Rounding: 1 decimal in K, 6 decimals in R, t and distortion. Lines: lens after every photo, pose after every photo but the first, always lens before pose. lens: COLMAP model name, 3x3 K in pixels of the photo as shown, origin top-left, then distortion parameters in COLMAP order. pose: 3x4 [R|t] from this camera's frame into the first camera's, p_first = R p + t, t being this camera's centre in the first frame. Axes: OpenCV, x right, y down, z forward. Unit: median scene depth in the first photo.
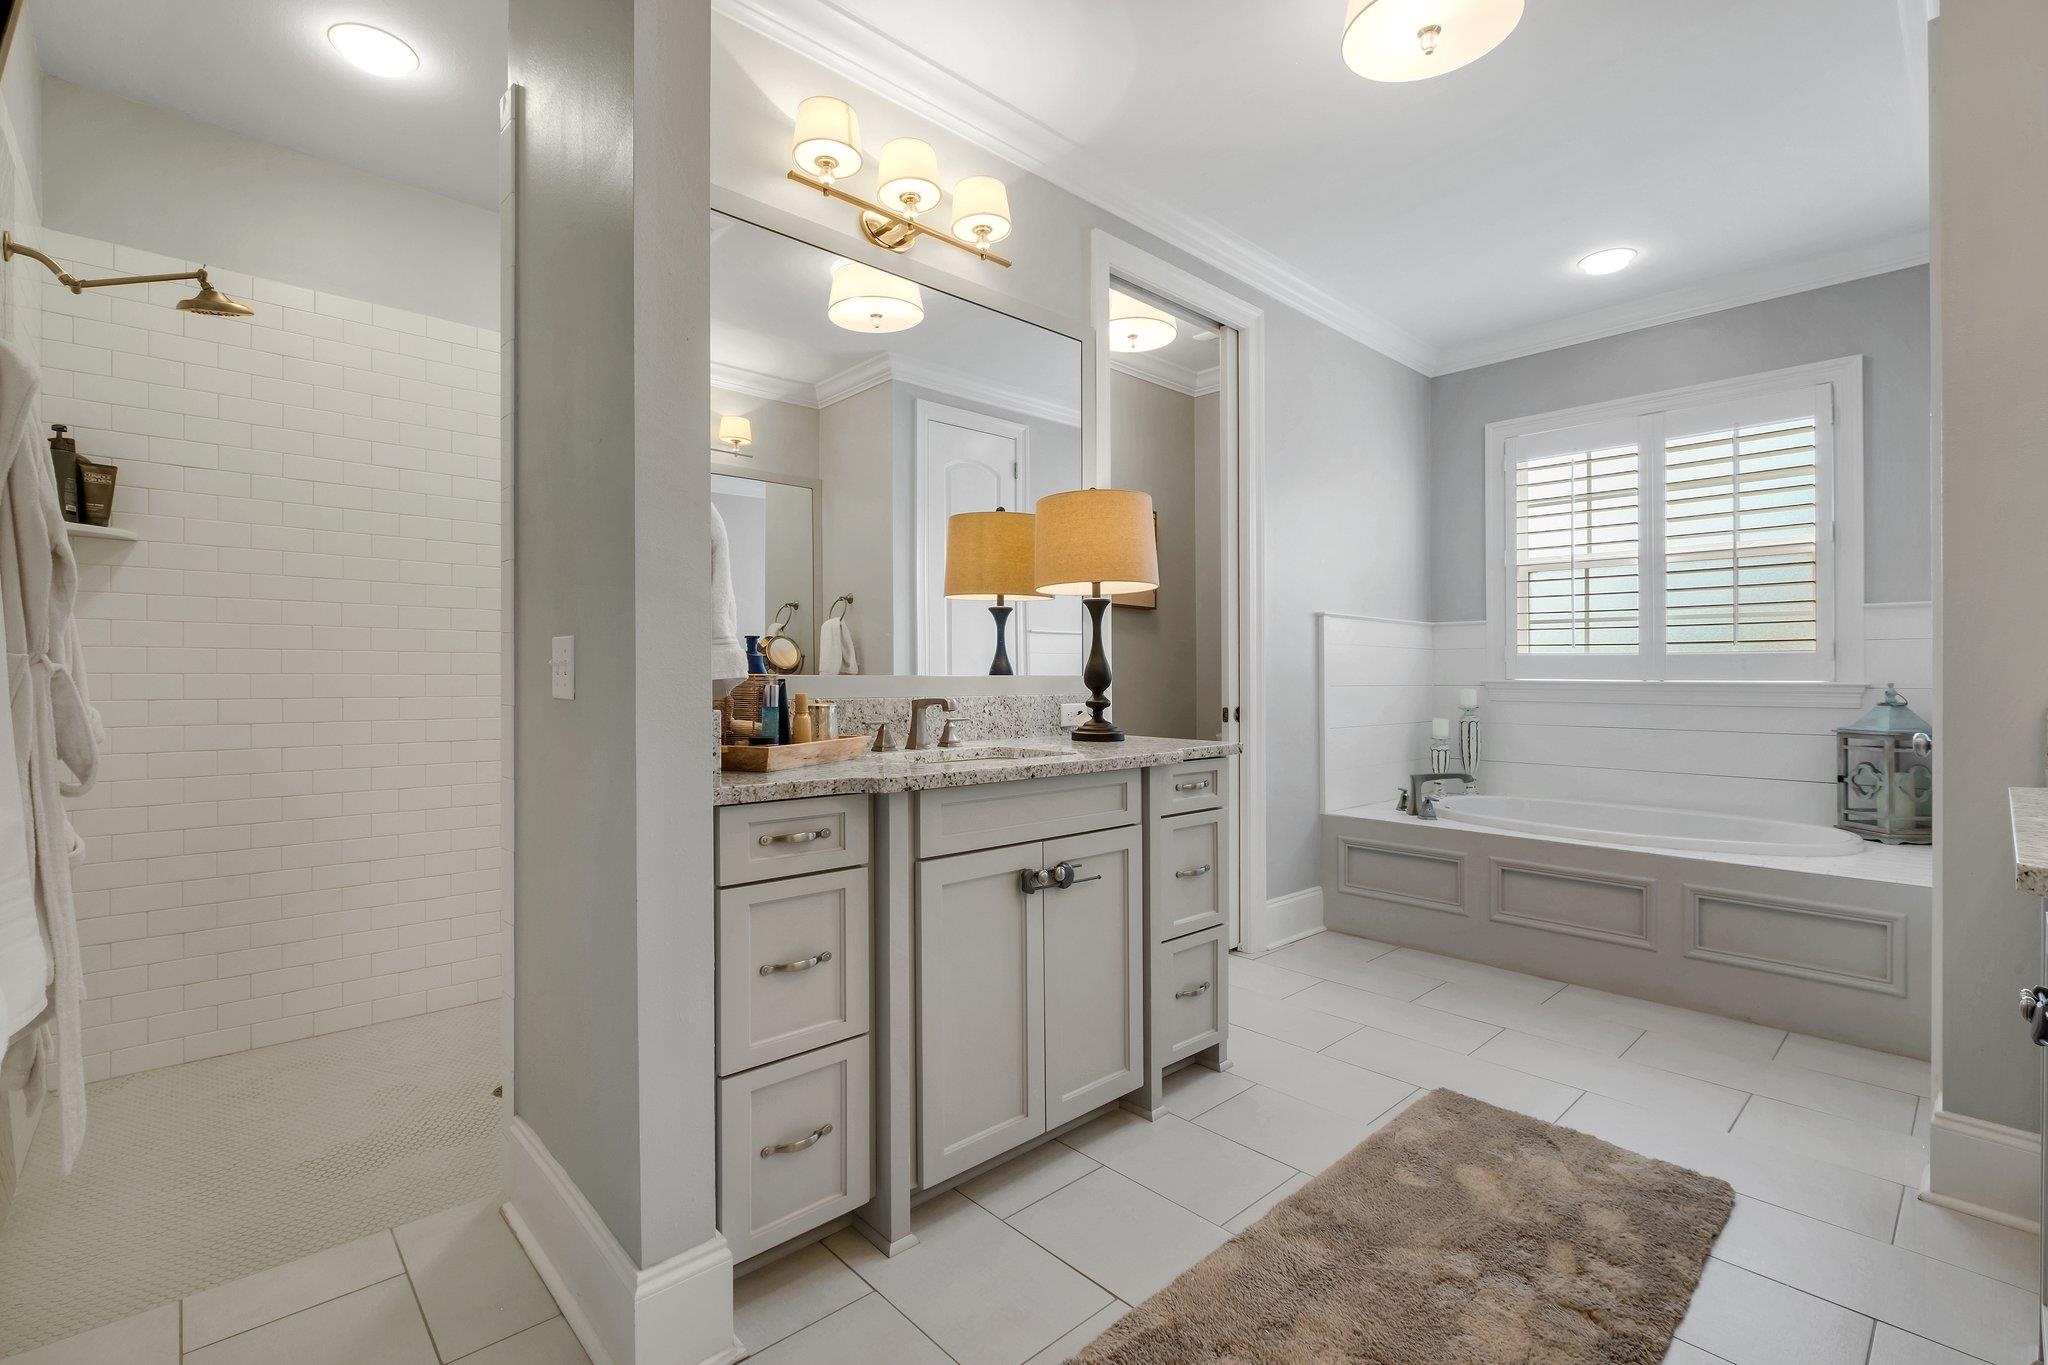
lens RADIAL K [[906.4, 0, 1015.4], [0, 906.4, 674.5], [0, 0, 1]] dist [-0.008348, 0.000172]
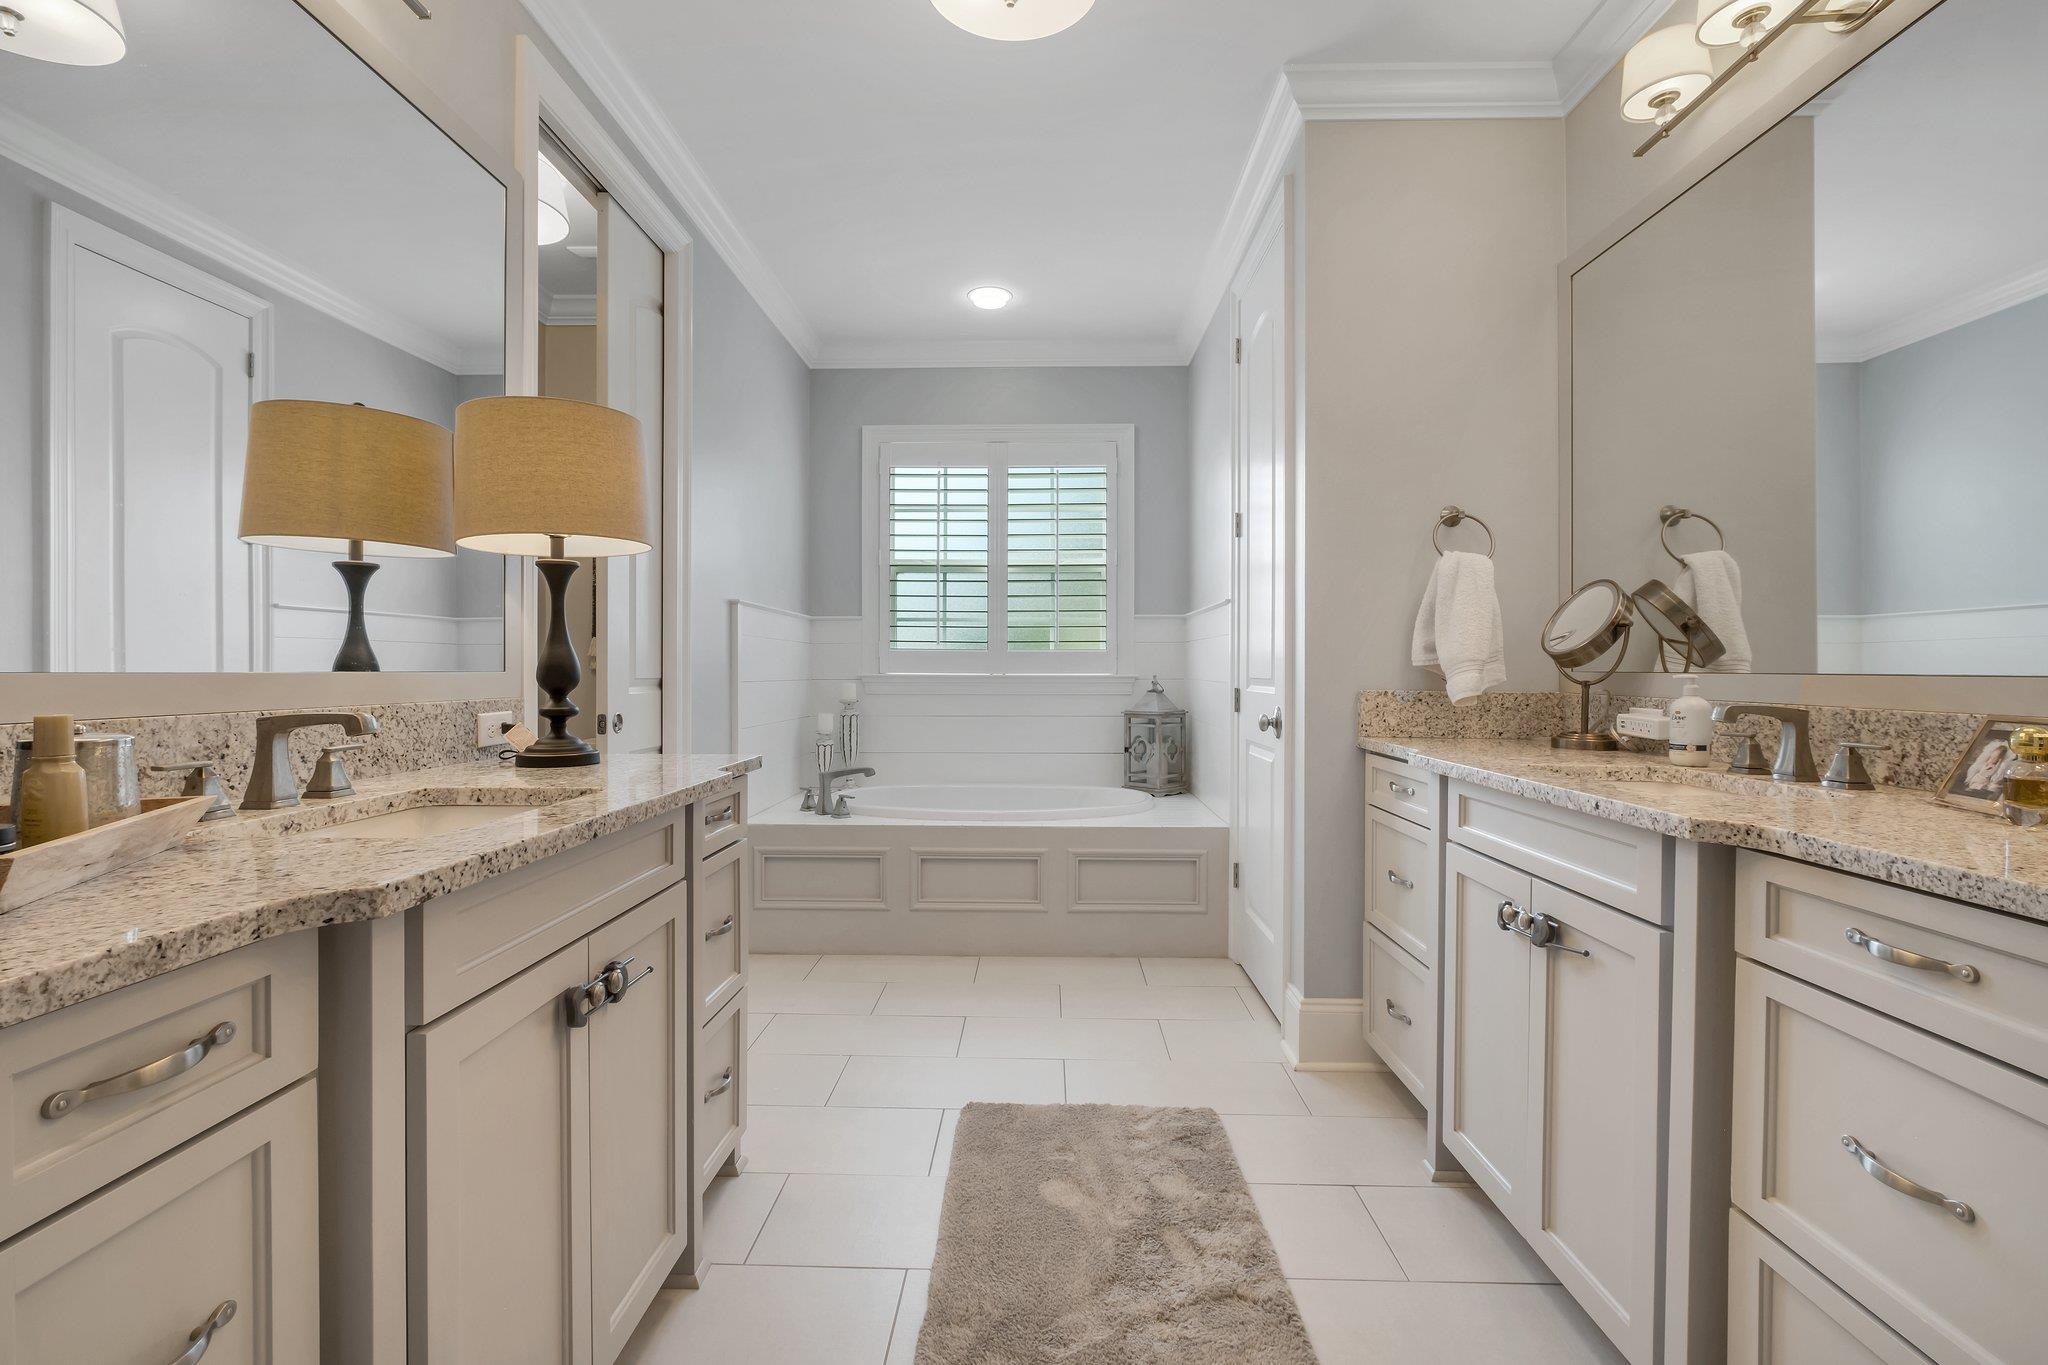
lens RADIAL K [[906.4, 0, 1015.4], [0, 906.4, 674.5], [0, 0, 1]] dist [-0.008348, 0.000172]
pose [[0.705247, -0.005236, 0.708942, -0.128306], [0.001002, 0.999979, 0.006389, -0.000214], [-0.708961, -0.003796, 0.705238, 0.222971]]
